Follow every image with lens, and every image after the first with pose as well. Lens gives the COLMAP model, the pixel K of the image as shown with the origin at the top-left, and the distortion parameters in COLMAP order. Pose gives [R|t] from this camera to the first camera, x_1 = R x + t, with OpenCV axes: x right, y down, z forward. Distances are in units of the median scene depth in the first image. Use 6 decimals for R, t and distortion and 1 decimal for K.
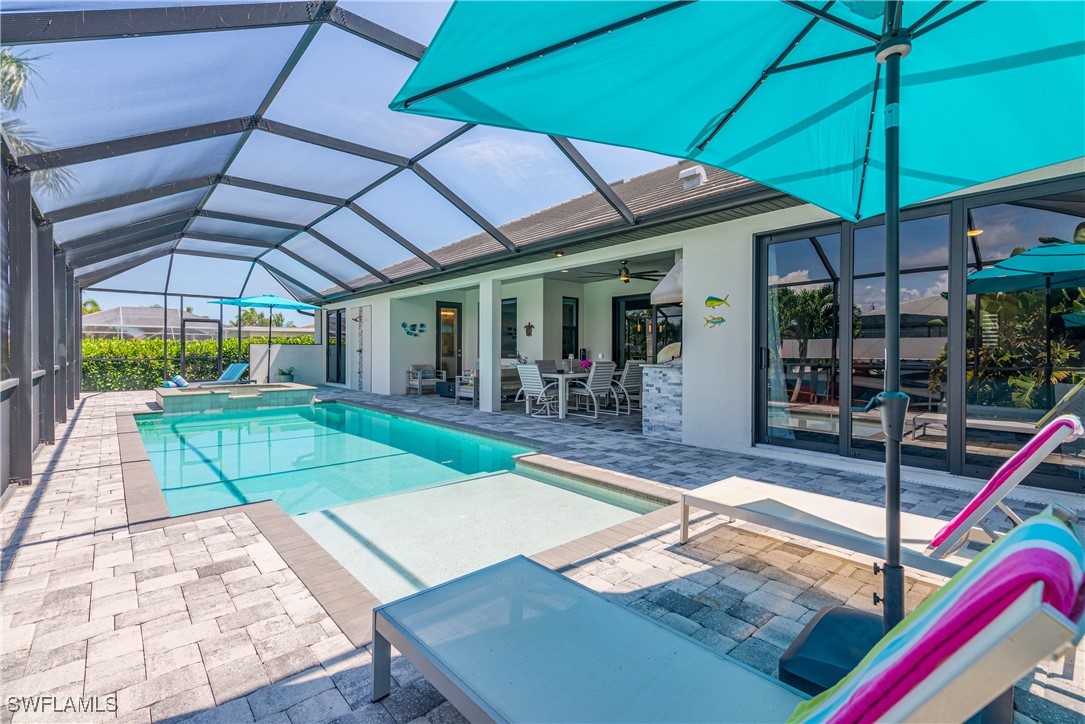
lens RADIAL K [[490.6, 0, 542.8], [0, 490.6, 348.9], [0, 0, 1]] dist [0.012466, -0.000254]
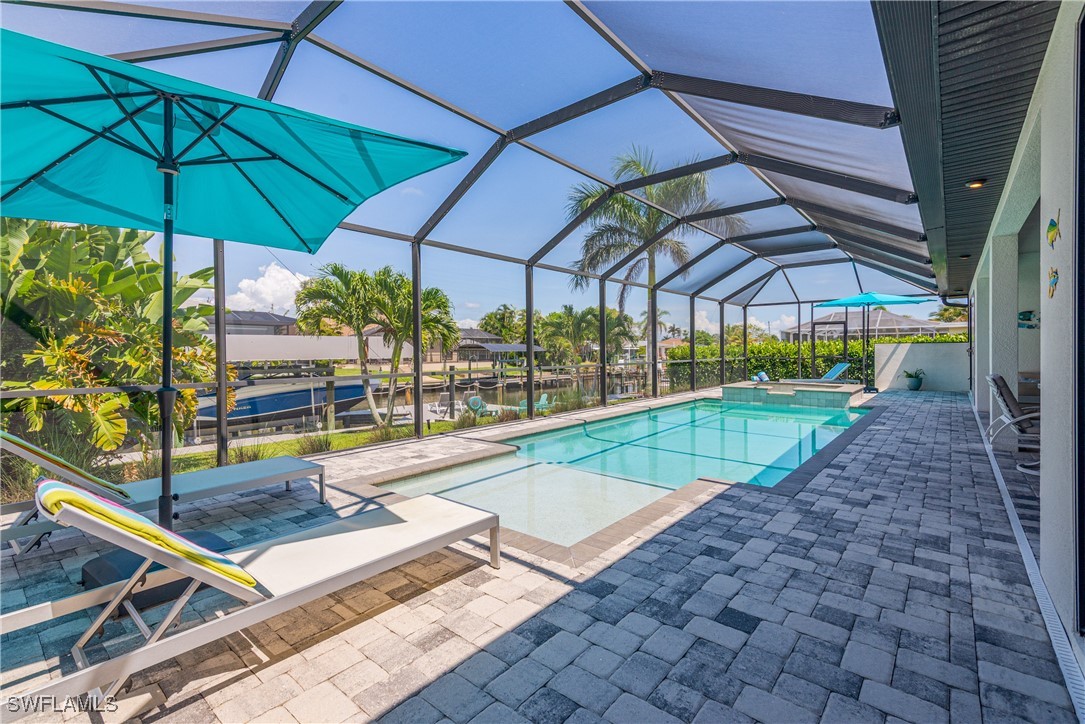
lens RADIAL K [[490.6, 0, 542.8], [0, 490.6, 348.9], [0, 0, 1]] dist [0.012466, -0.000254]
pose [[0.151657, -0.005710, -0.988417, 0.364857], [0.009636, 0.999944, -0.004298, -0.002279], [0.988386, -0.008873, 0.151703, 0.289993]]
